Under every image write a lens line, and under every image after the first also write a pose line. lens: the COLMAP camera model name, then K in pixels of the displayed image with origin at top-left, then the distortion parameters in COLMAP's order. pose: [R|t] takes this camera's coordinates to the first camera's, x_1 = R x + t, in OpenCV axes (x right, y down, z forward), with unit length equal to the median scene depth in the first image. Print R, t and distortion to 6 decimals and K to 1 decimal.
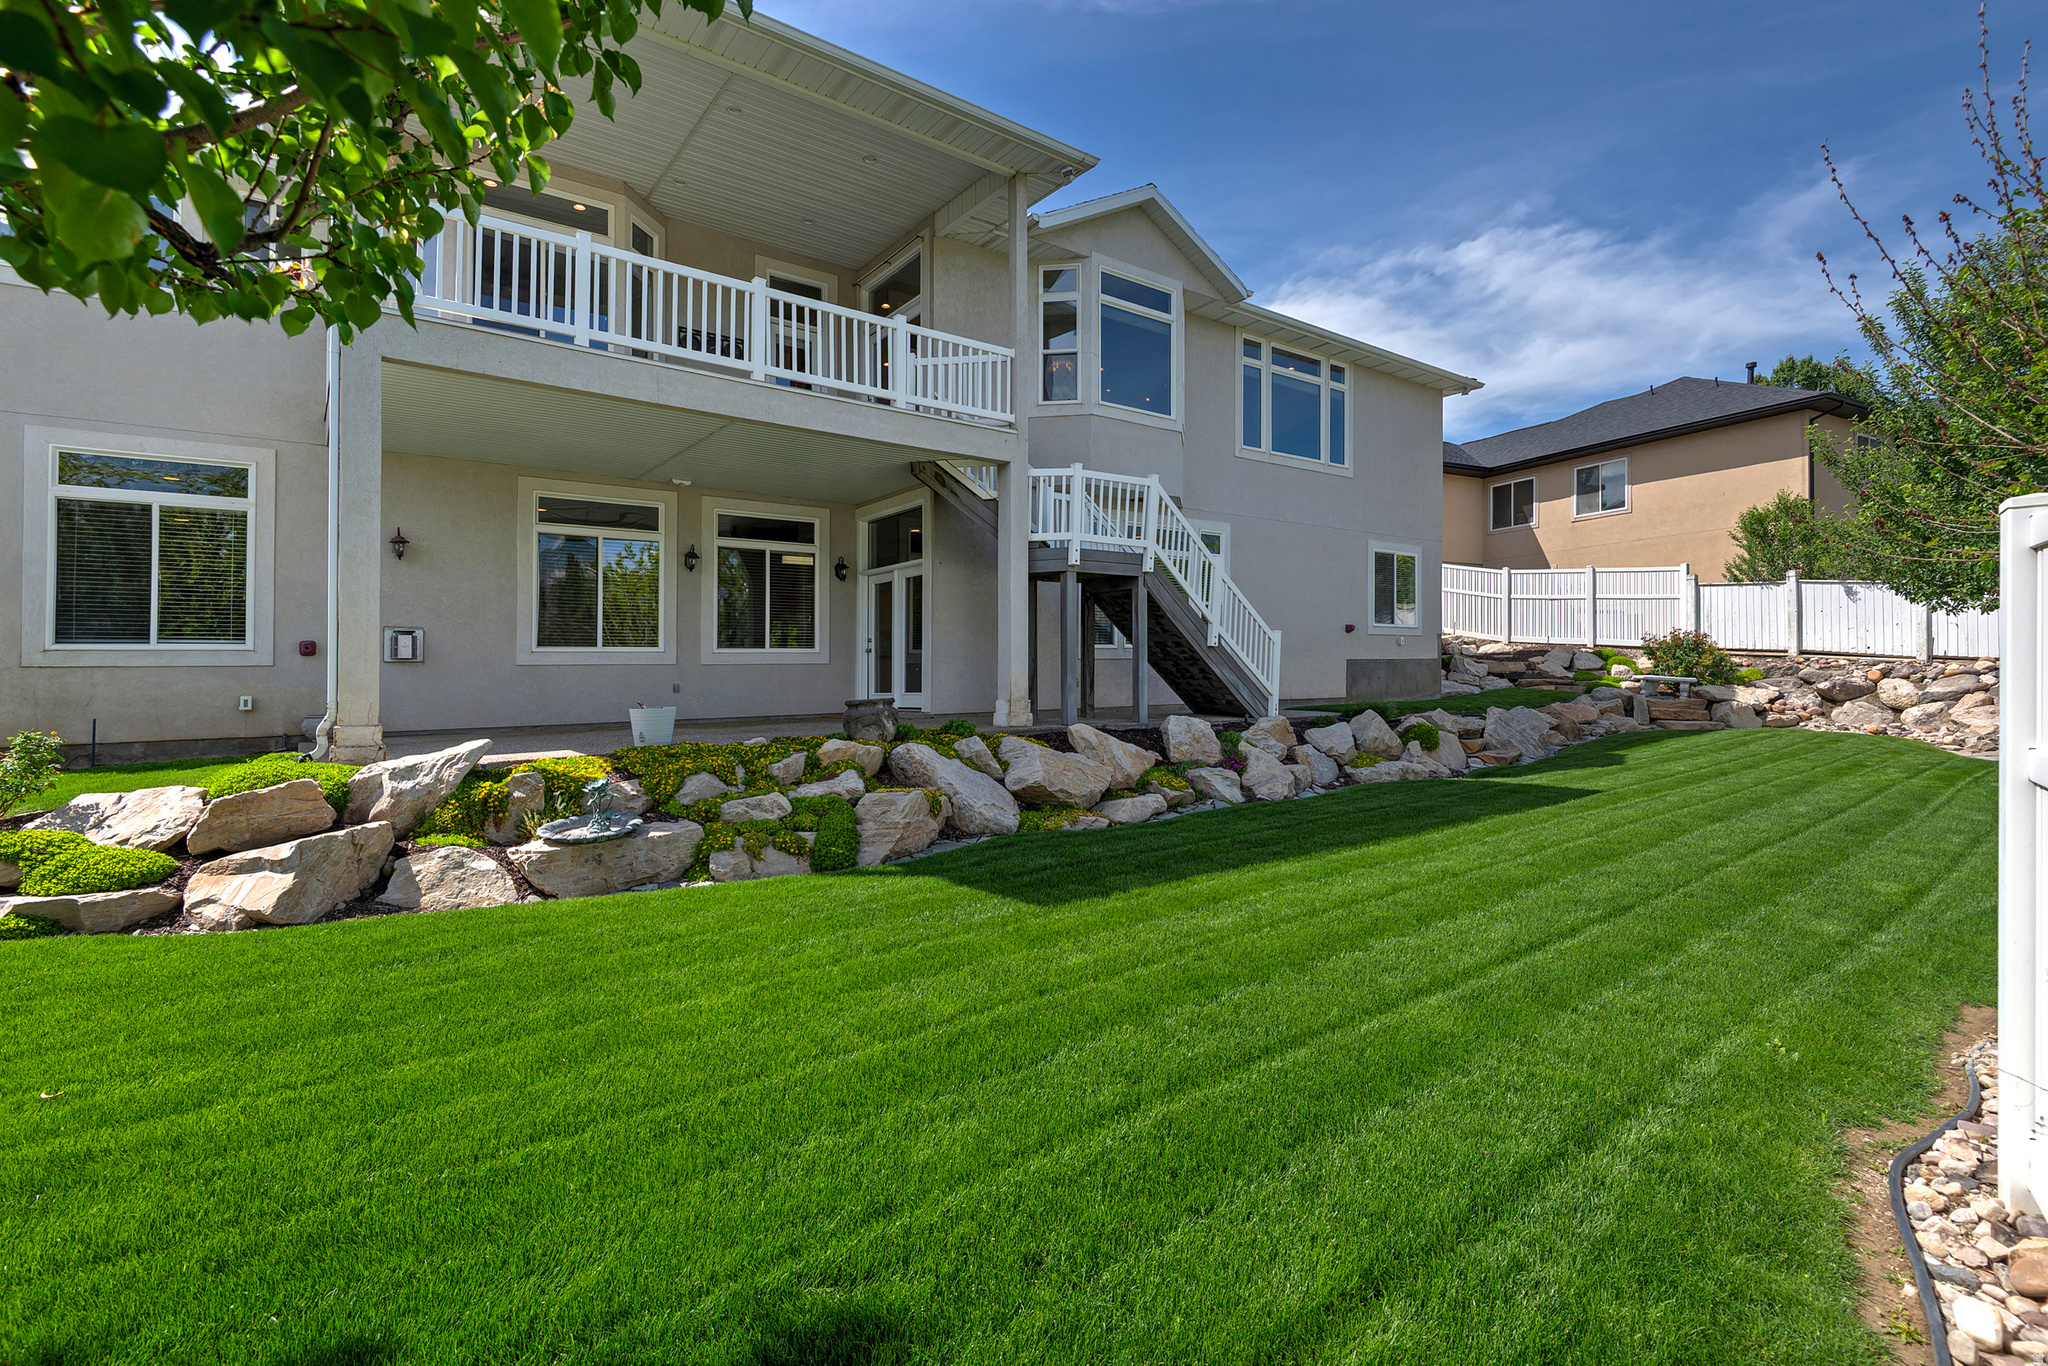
lens RADIAL K [[936.3, 0, 1024.0], [0, 936.3, 683.0], [0, 0, 1]] dist [0.001230, -0.006379]
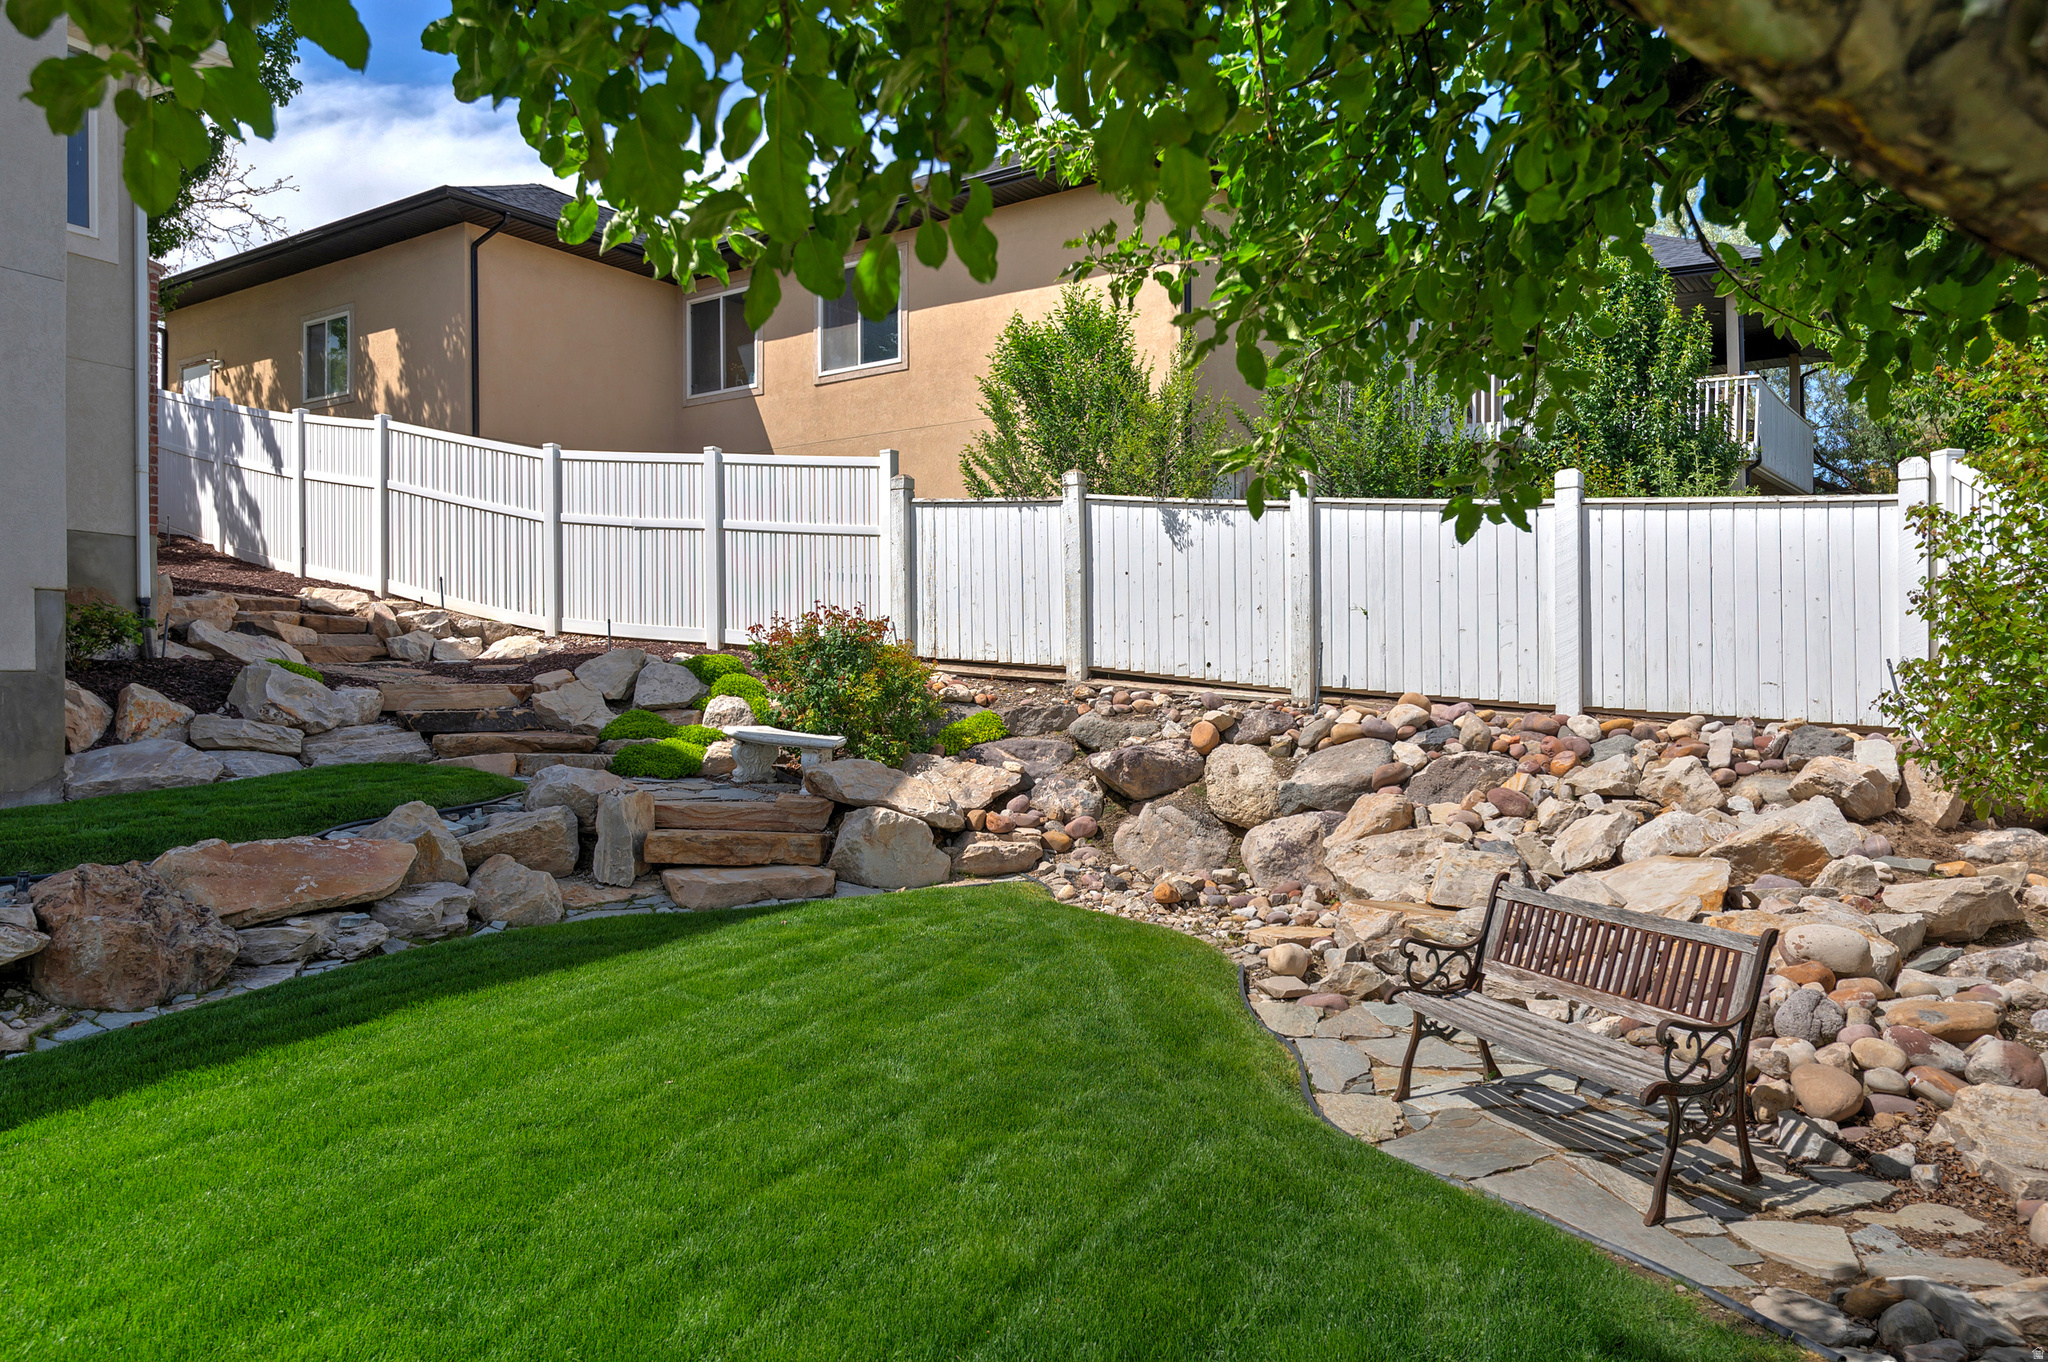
lens RADIAL K [[1469.1, 0, 1024.0], [0, 1469.1, 681.0], [0, 0, 1]] dist [-0.001192, -0.001184]
pose [[0.886892, 0.014067, 0.461764, 0.534692], [-0.008737, 0.999868, -0.013678, -0.021123], [-0.461895, 0.008096, 0.886898, 0.465876]]
